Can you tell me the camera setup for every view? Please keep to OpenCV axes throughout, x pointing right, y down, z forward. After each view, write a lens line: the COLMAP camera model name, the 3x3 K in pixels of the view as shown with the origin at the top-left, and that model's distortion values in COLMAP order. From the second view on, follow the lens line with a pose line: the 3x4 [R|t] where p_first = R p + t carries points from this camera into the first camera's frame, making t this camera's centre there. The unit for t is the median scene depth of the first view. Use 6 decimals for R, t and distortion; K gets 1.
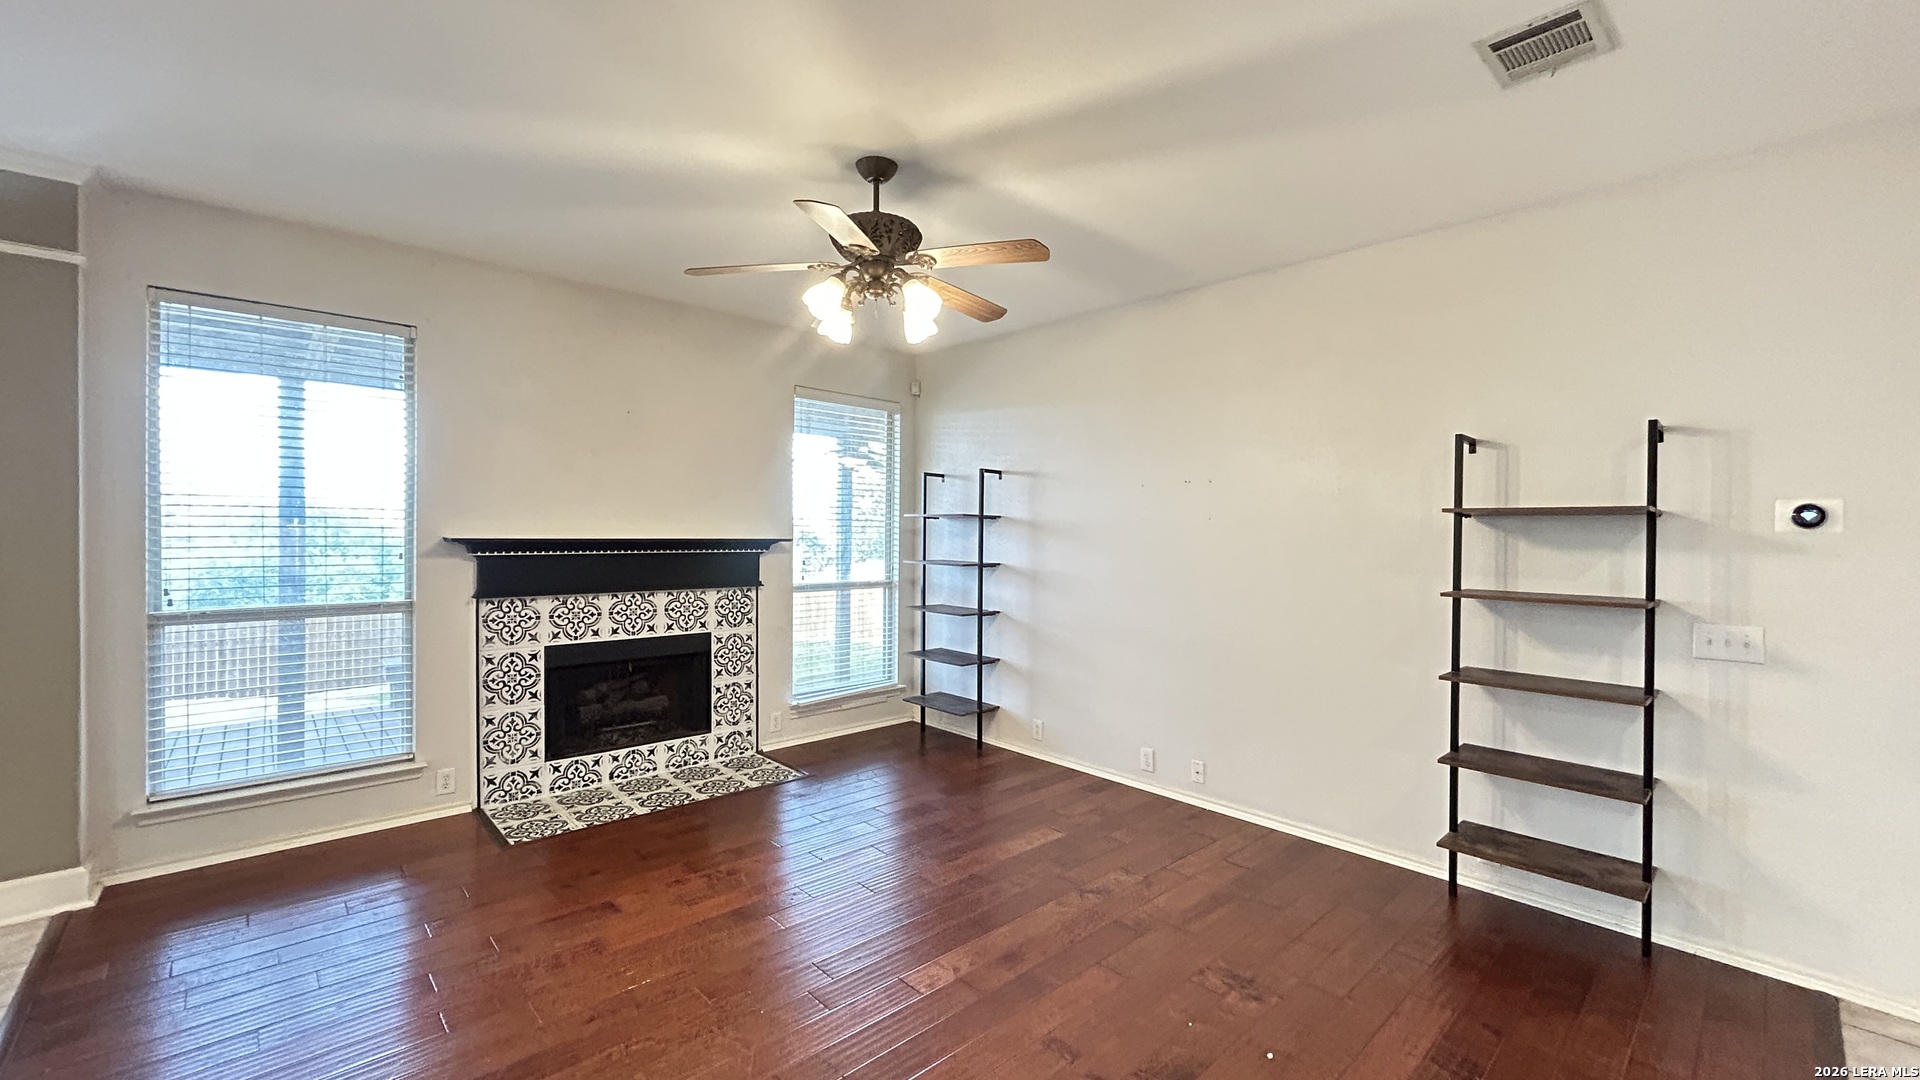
lens RADIAL K [[769.7, 0, 960.0], [0, 769.7, 540.0], [0, 0, 1]] dist [0.001307, 0.000312]
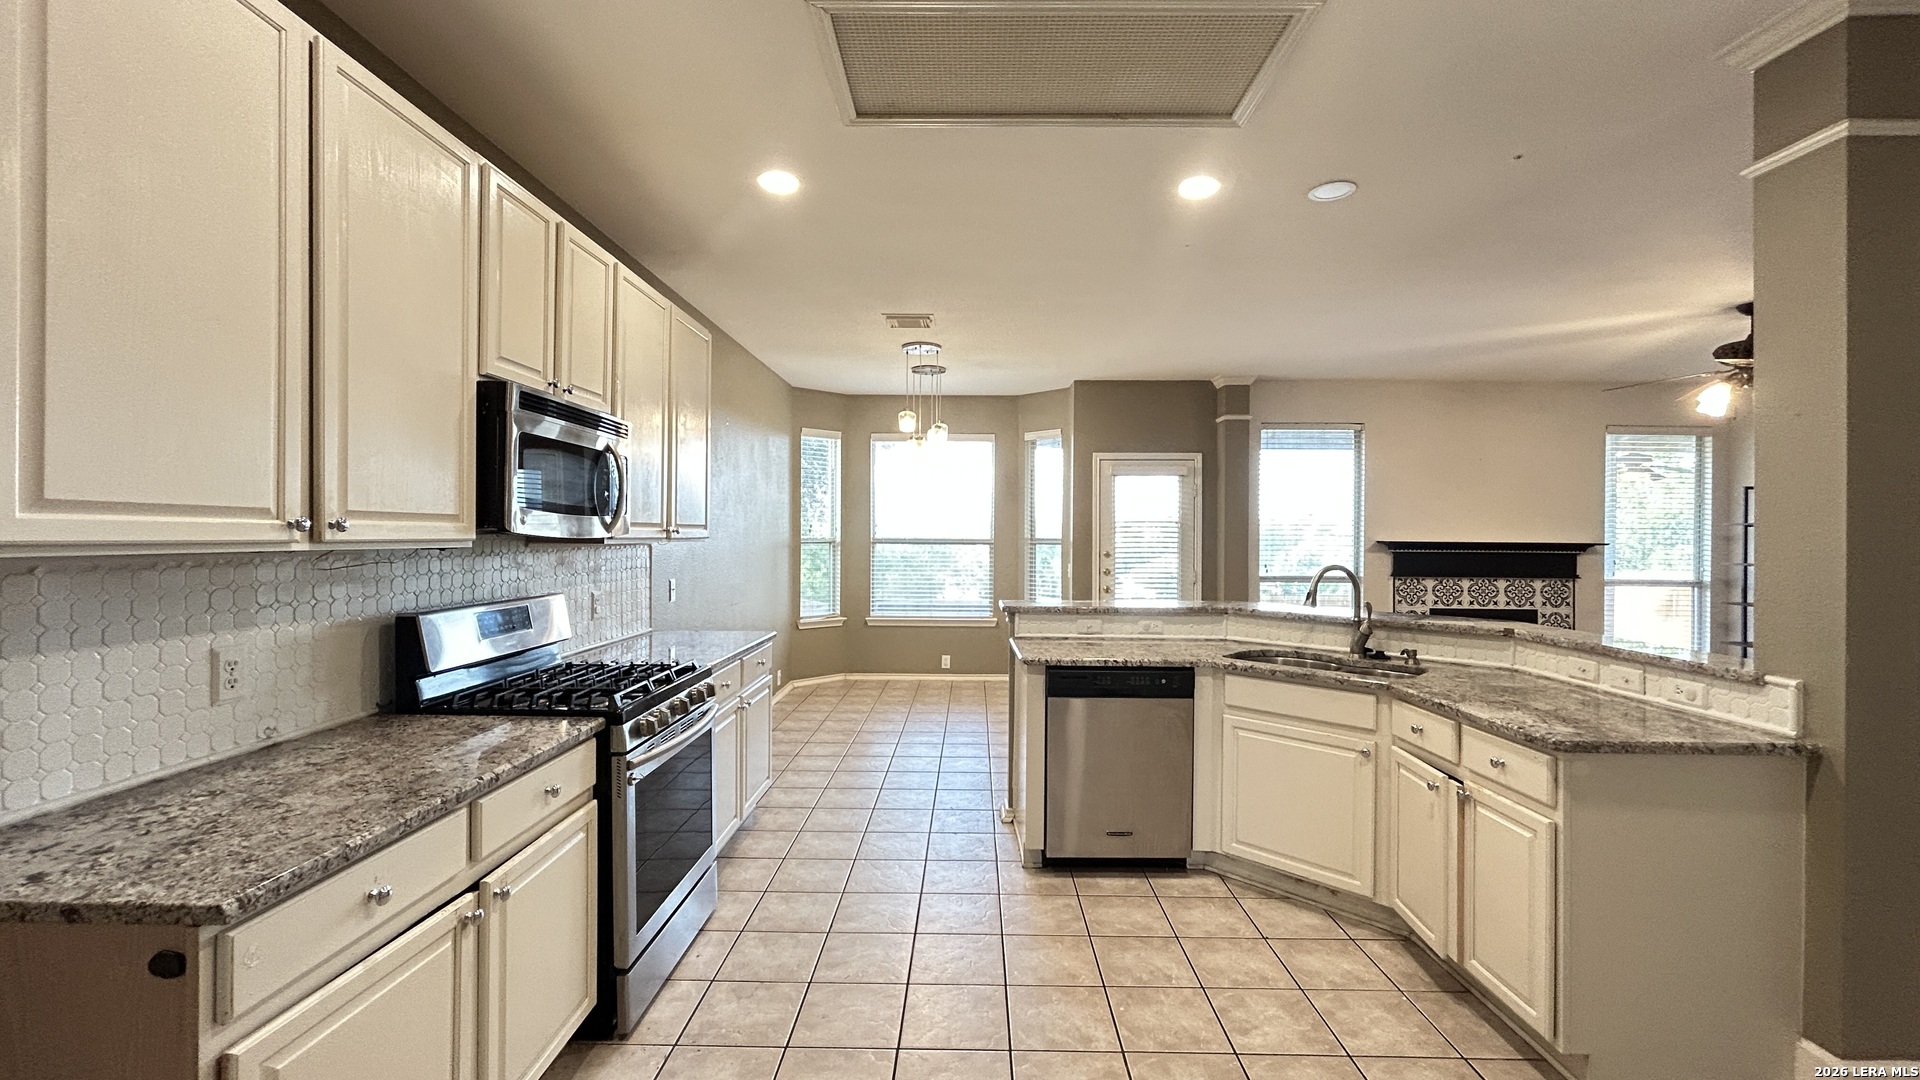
lens RADIAL K [[769.7, 0, 960.0], [0, 769.7, 540.0], [0, 0, 1]] dist [0.001307, 0.000312]
pose [[0.724313, 0.000418, -0.689471, -0.120313], [-0.009206, 0.999917, -0.009066, 0.015397], [0.689409, 0.012914, 0.724257, -0.759649]]
